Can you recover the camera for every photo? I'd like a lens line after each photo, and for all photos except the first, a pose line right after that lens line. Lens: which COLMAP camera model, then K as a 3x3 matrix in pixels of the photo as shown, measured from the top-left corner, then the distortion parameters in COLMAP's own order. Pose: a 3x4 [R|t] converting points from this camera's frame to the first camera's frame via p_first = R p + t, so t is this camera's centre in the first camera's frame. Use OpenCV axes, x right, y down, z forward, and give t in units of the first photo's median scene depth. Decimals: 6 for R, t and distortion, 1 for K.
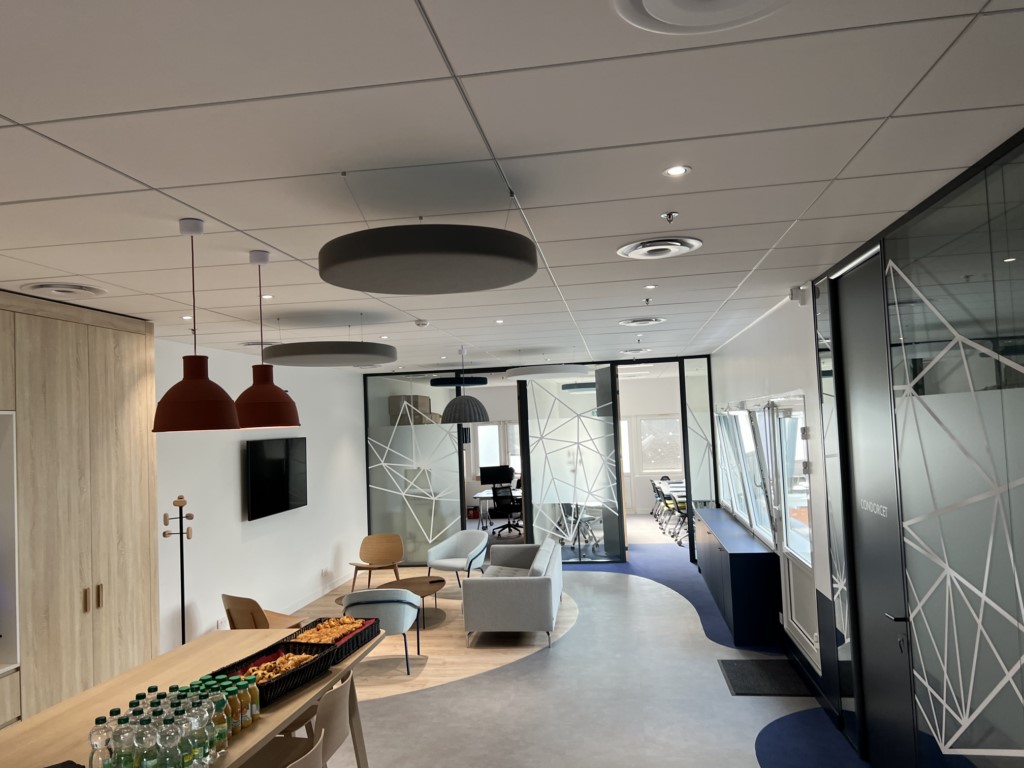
lens RADIAL K [[772.5, 0, 511.8], [0, 772.5, 384.3], [0, 0, 1]] dist [0.002877, -0.000624]
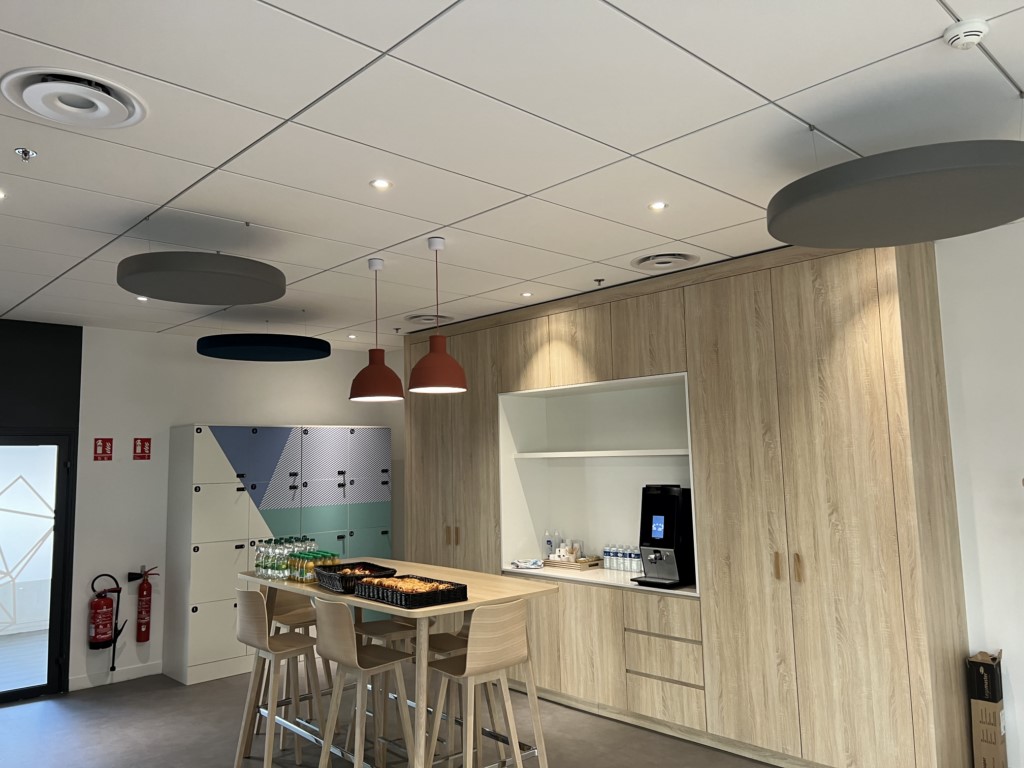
lens RADIAL K [[772.5, 0, 511.6], [0, 772.5, 380.5], [0, 0, 1]] dist [0.002877, -0.000624]
pose [[-0.619788, -0.028734, -0.784243, 0.356896], [0.084667, 0.991048, -0.103223, 0.122701], [0.780189, -0.130376, -0.611807, 1.277658]]
